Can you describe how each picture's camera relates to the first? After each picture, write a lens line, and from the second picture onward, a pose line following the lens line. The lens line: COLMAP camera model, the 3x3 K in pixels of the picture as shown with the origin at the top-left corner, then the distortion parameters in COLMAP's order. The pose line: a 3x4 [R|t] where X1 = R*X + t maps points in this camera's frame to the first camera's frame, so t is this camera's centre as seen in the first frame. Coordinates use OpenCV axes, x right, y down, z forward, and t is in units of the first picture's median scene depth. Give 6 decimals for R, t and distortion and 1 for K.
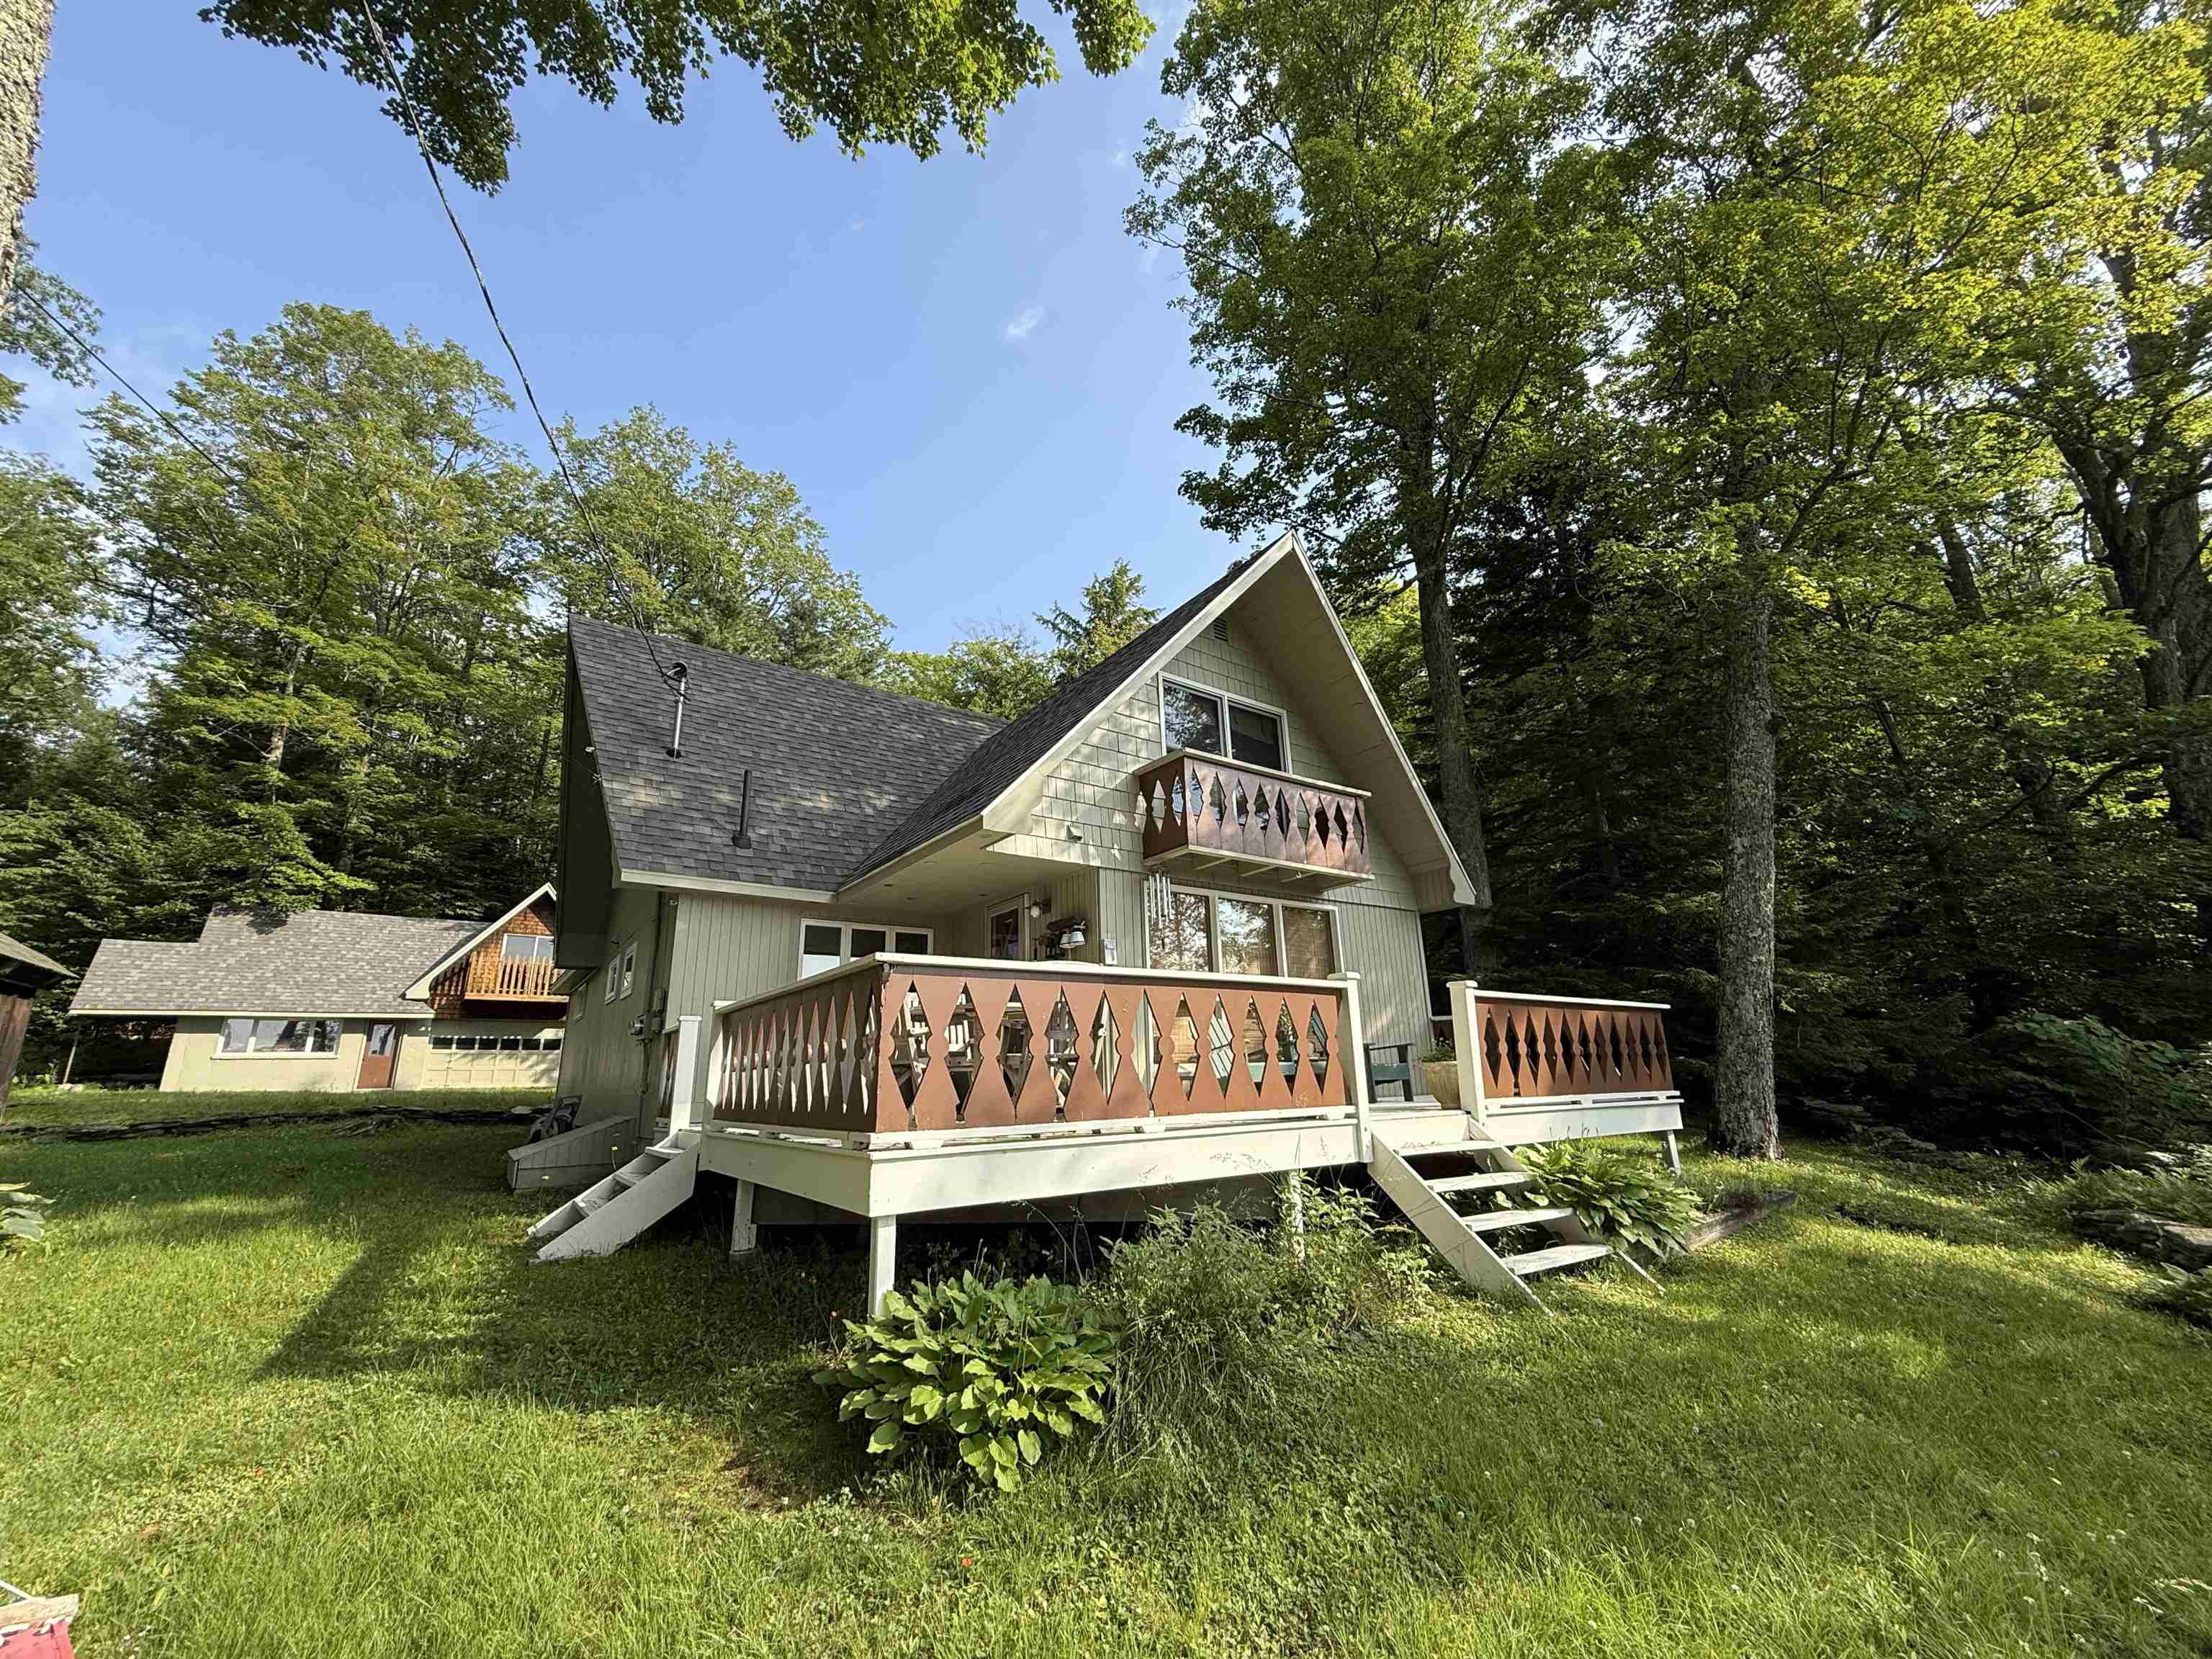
lens RADIAL K [[880.6, 0, 1101.5], [0, 880.6, 830.6], [0, 0, 1]] dist [0.003091, 0.000196]
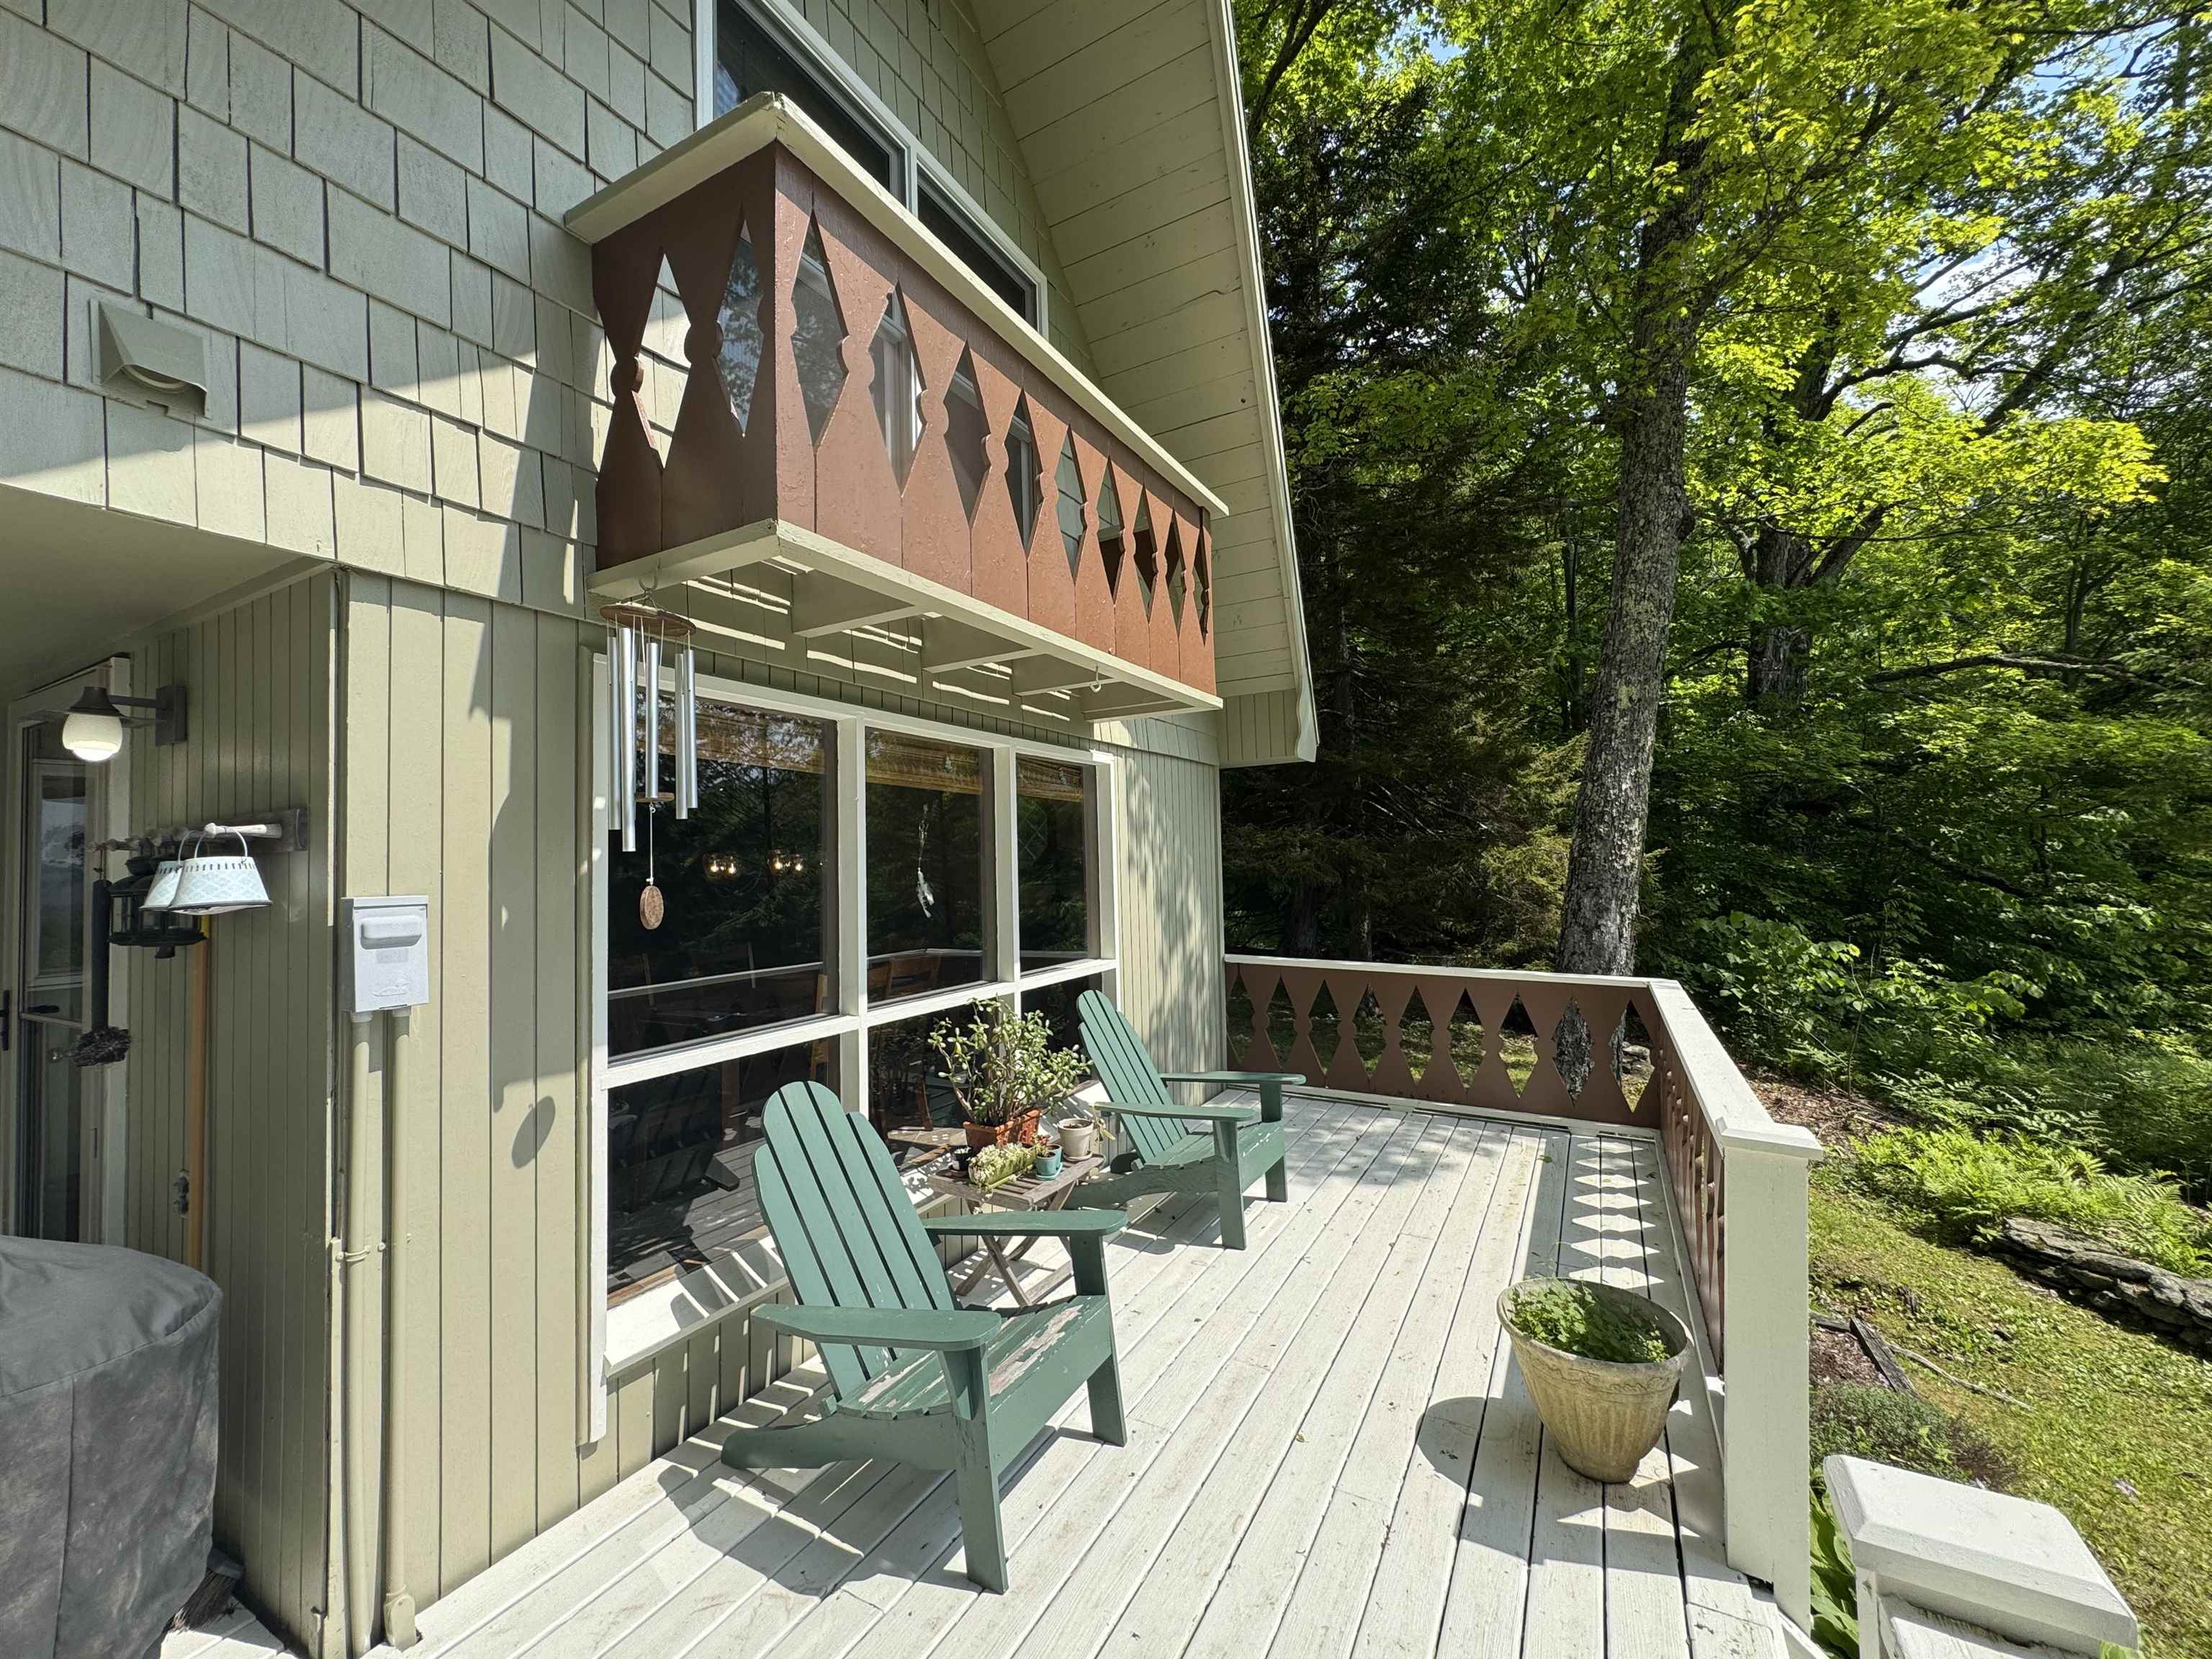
lens RADIAL K [[884.5, 0, 1106.0], [0, 884.5, 829.5], [0, 0, 1]] dist [-0.000403, -0.000023]
pose [[0.900576, 0.021183, 0.434182, 0.061284], [-0.116993, 0.973769, 0.195159, 0.032787], [-0.418659, -0.226552, 0.879431, 0.584679]]
